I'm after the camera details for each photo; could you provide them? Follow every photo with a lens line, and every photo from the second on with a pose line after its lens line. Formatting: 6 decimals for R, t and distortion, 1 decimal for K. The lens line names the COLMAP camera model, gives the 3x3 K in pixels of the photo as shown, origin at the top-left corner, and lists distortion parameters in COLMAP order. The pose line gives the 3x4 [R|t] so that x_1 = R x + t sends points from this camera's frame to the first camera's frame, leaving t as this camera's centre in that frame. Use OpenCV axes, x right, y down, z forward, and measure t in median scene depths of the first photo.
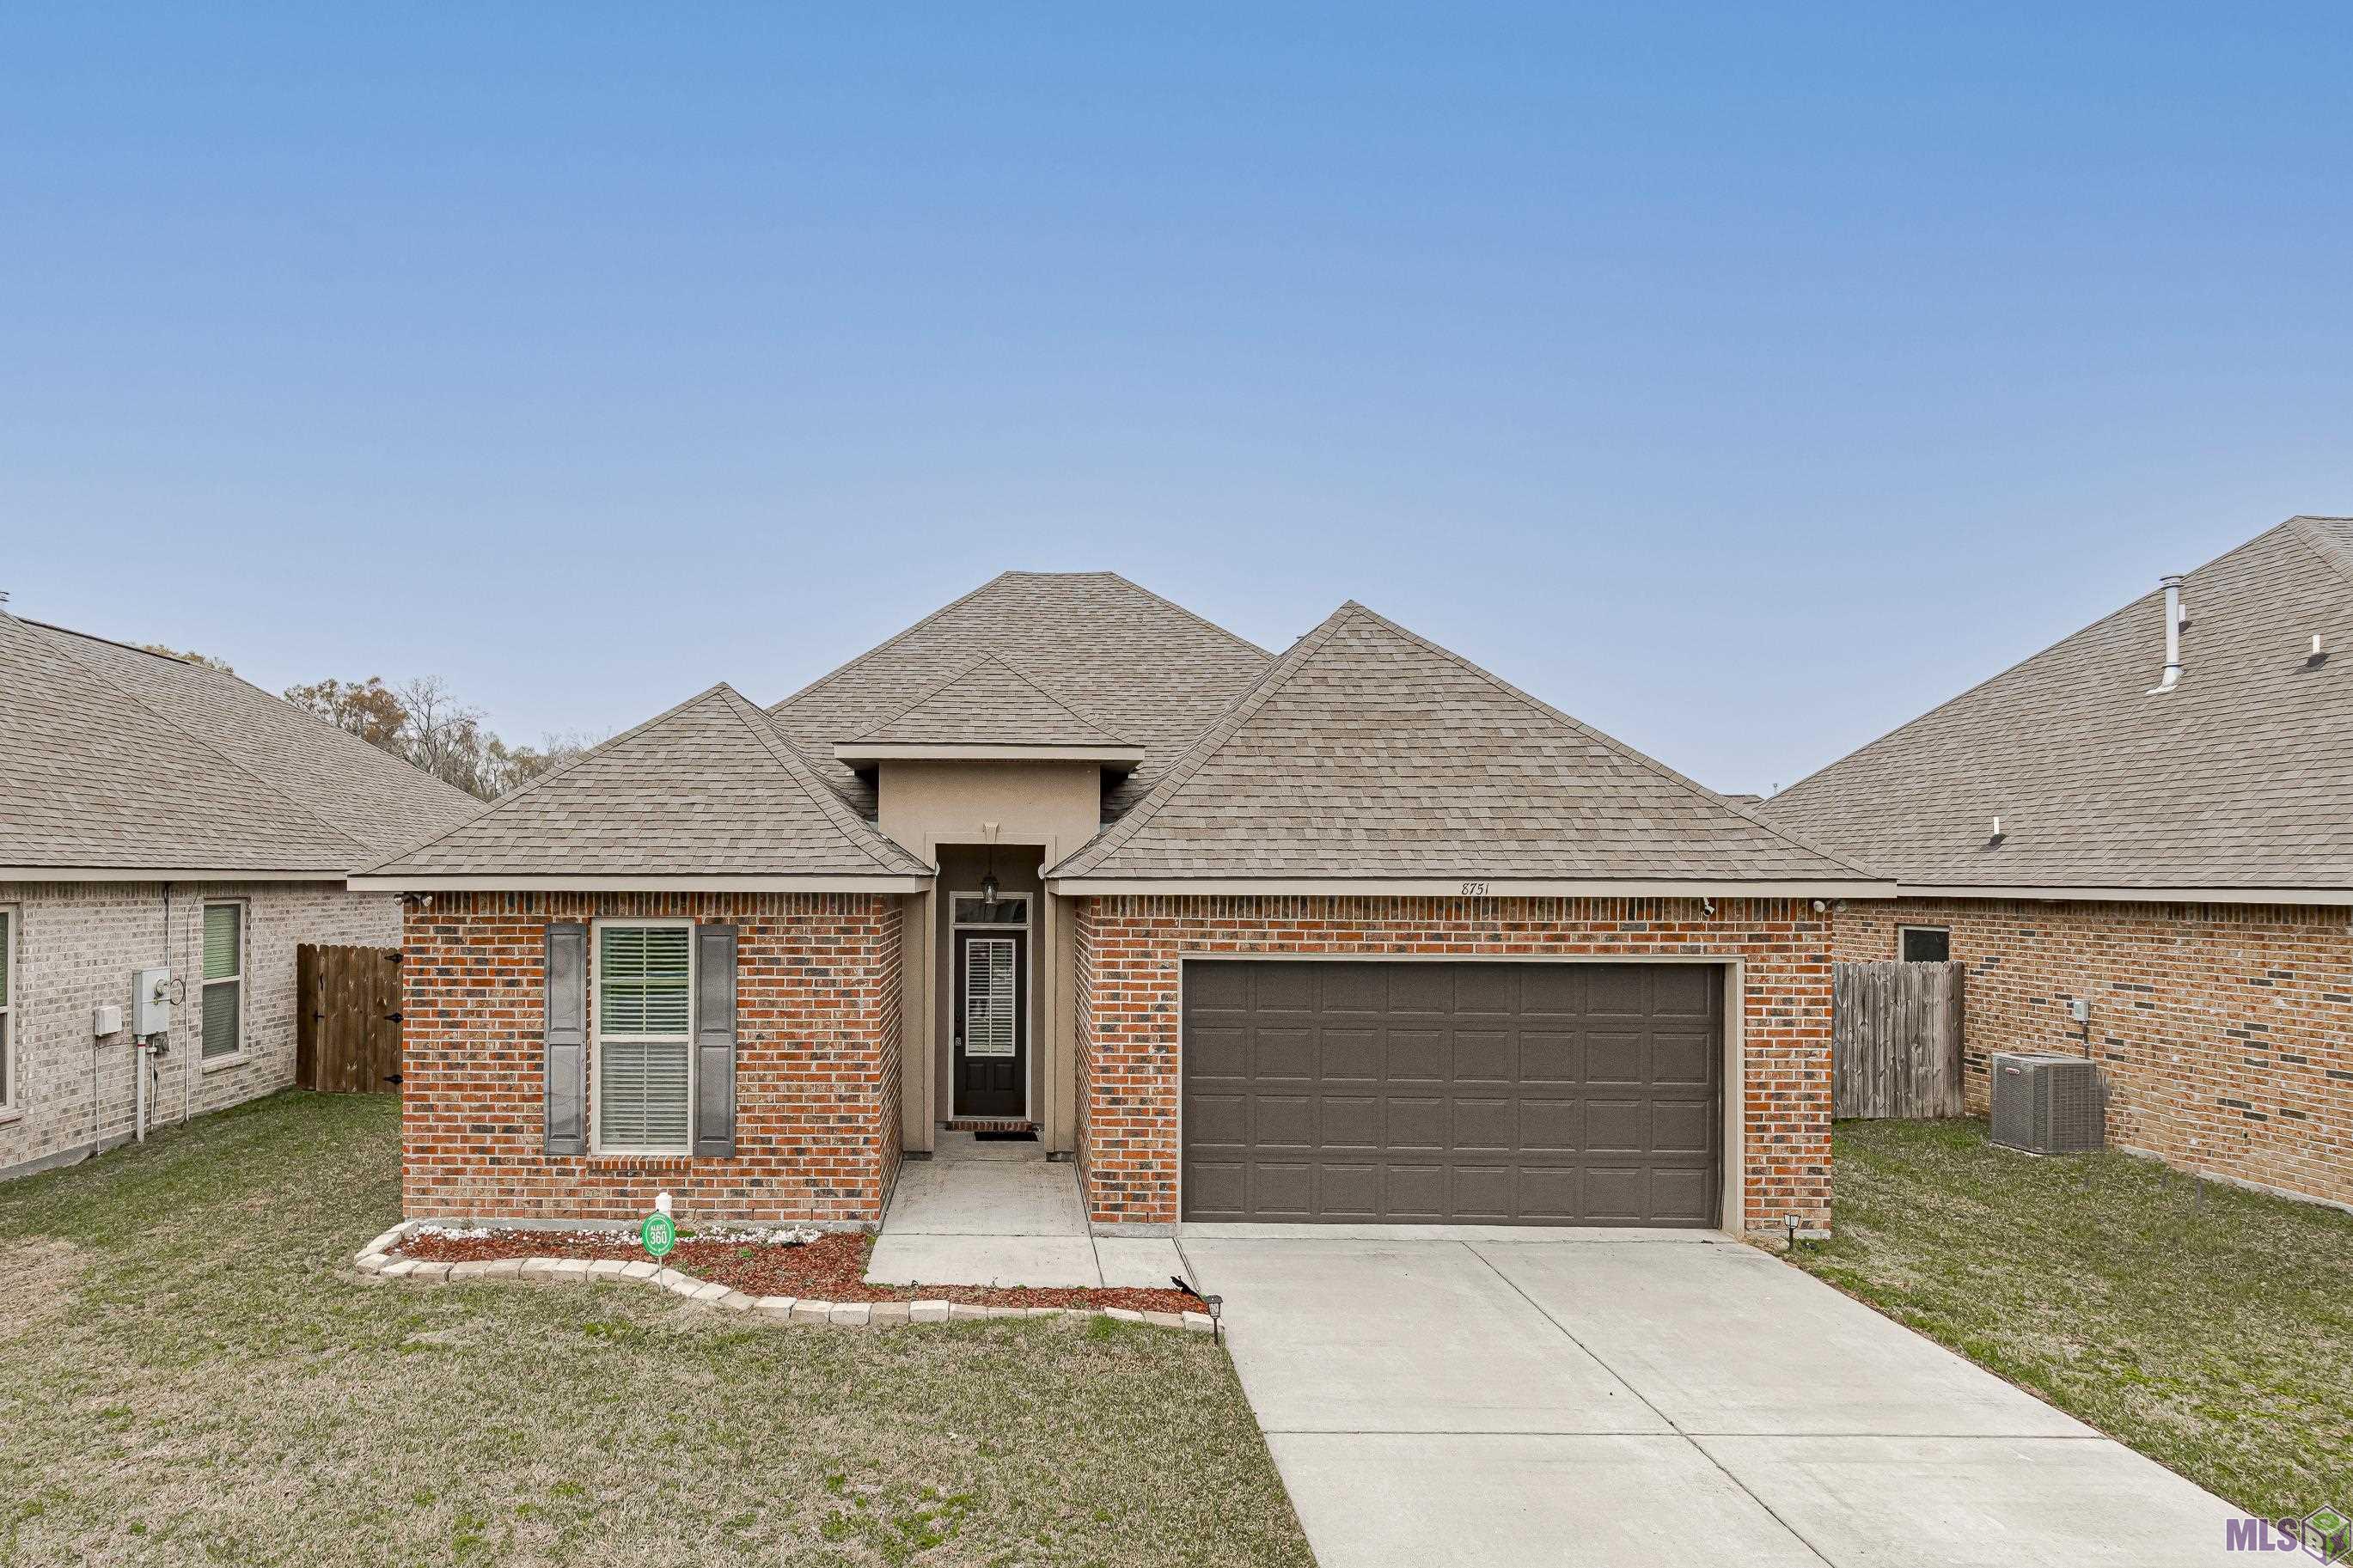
lens RADIAL K [[1063.4, 0, 1142.0], [0, 1063.4, 867.2], [0, 0, 1]] dist [-0.003700, -0.001153]
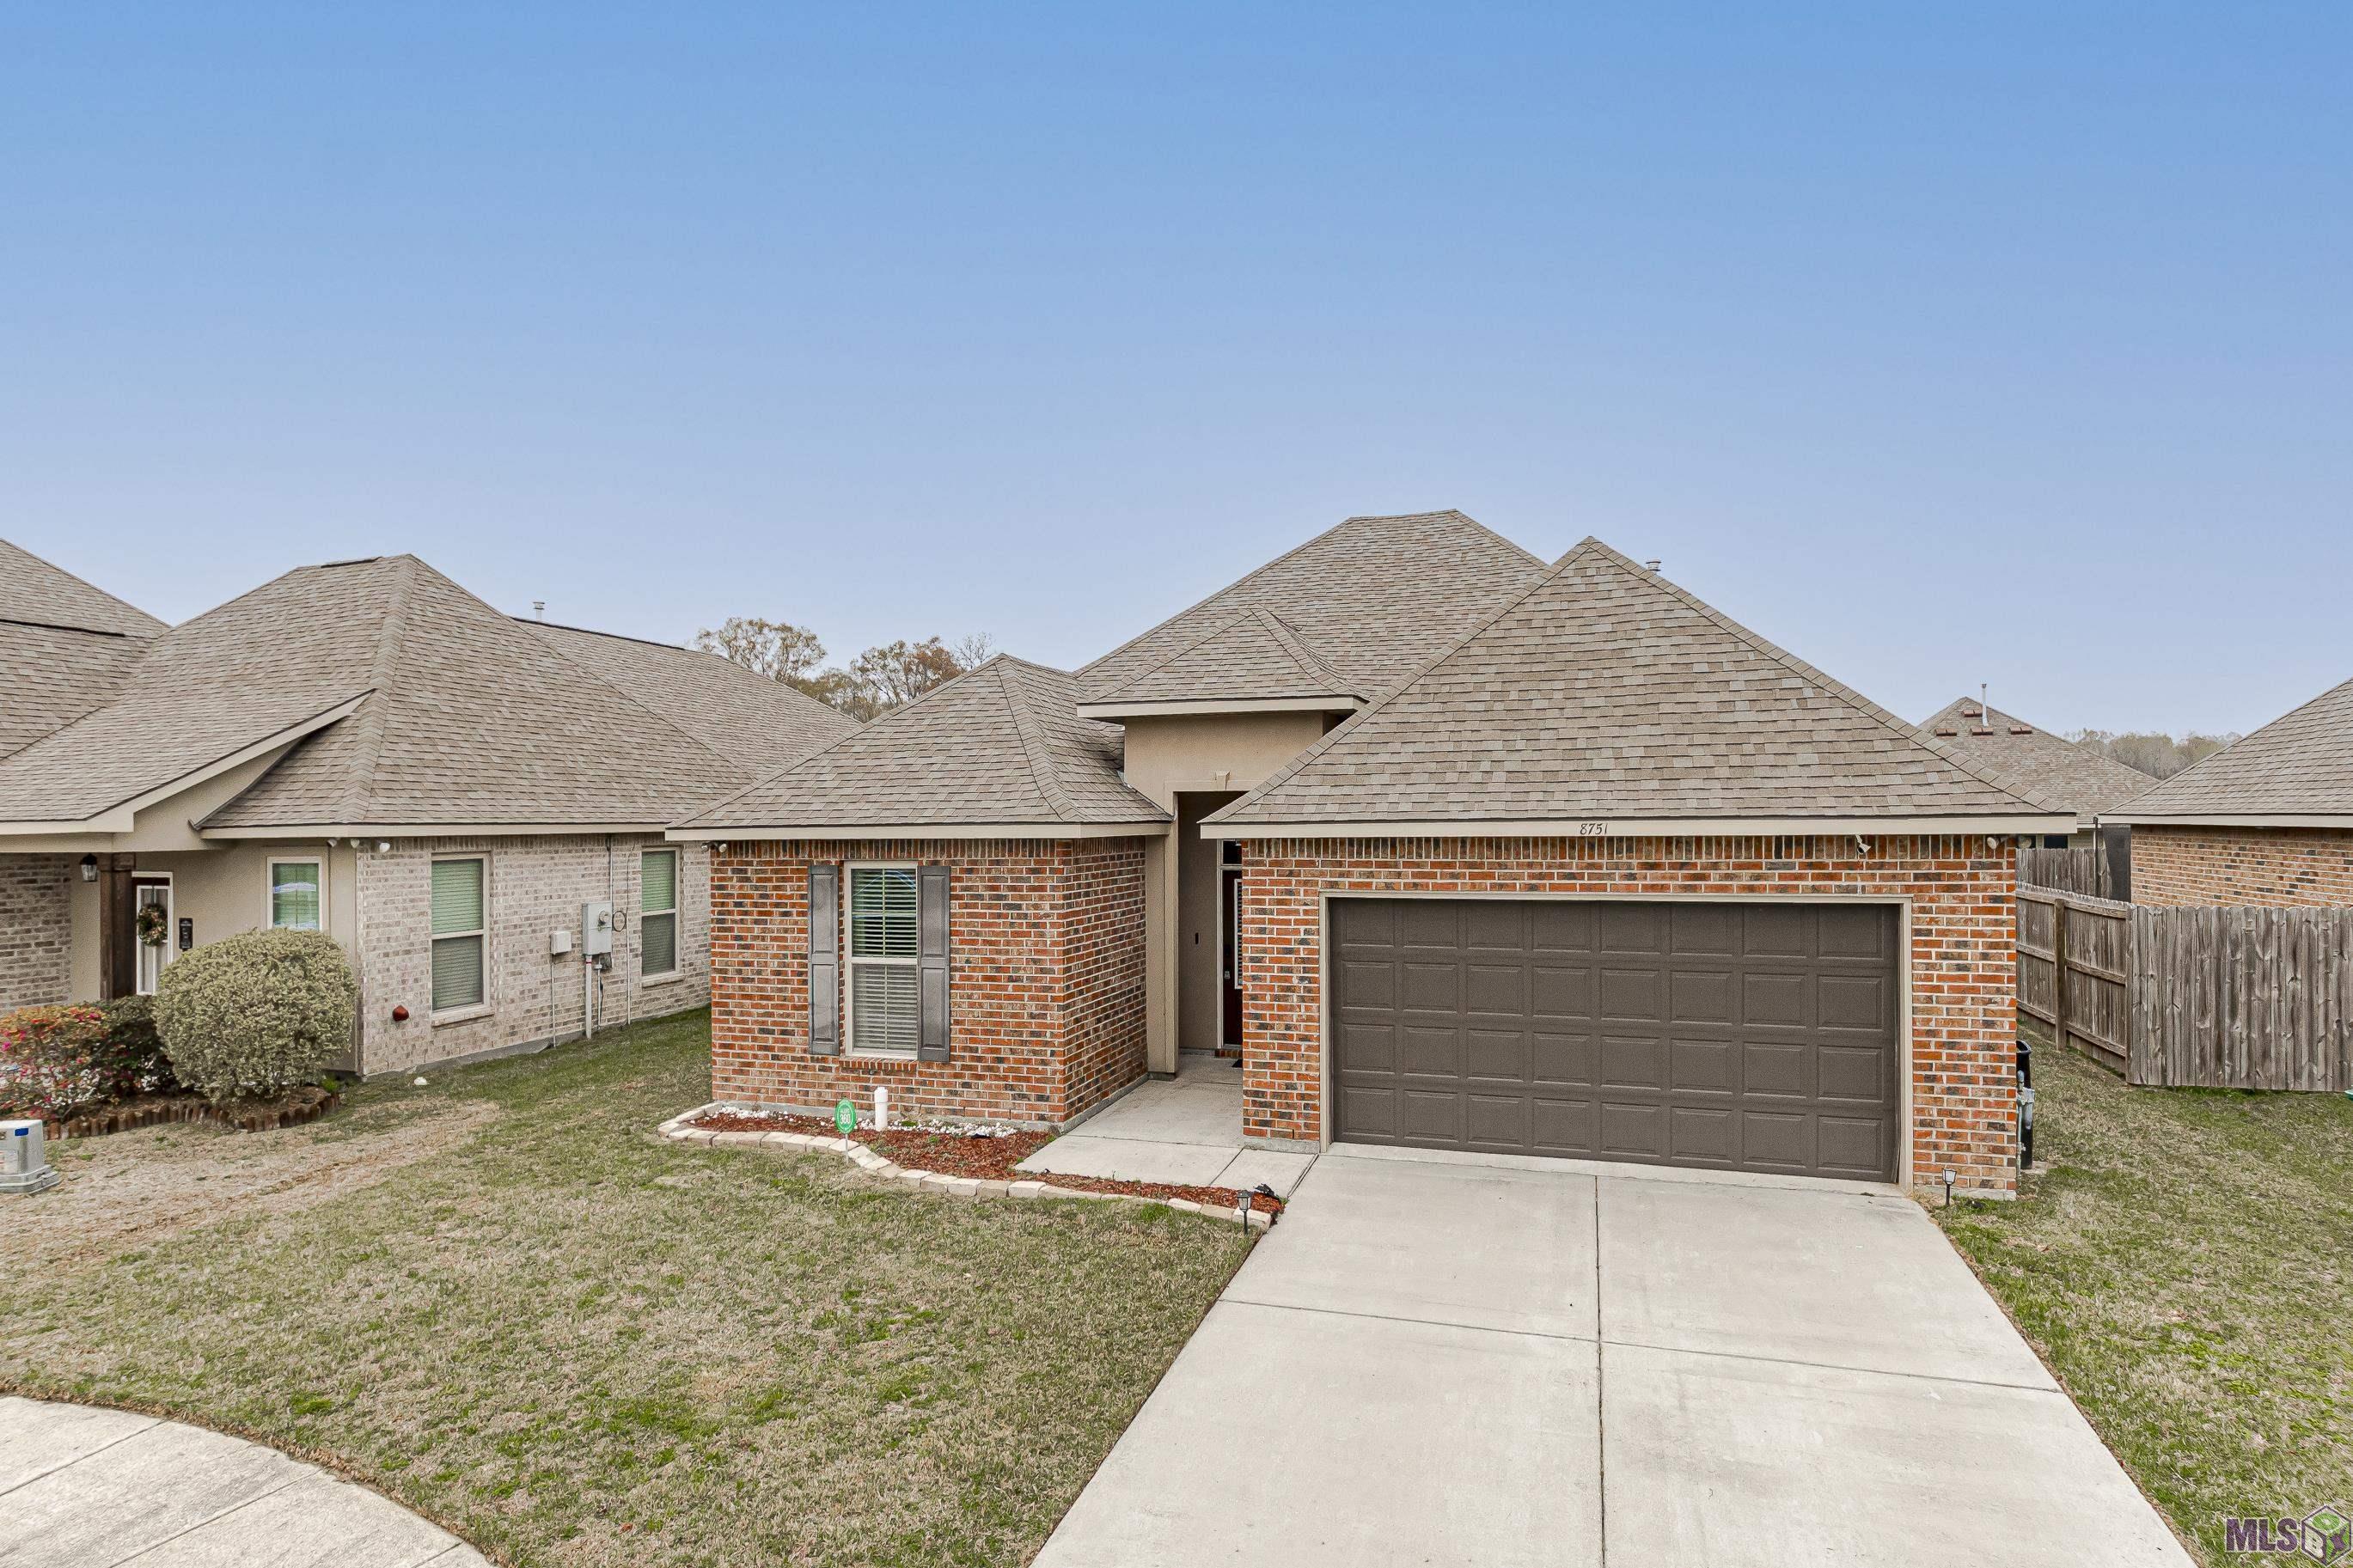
lens RADIAL K [[1063.4, 0, 1256.7], [0, 1063.4, 811.2], [0, 0, 1]] dist [-0.003700, -0.001153]
pose [[0.969545, -0.015506, -0.244423, 0.237200], [0.016181, 0.999869, 0.000754, -0.002373], [0.244379, -0.004686, 0.969668, -0.061996]]
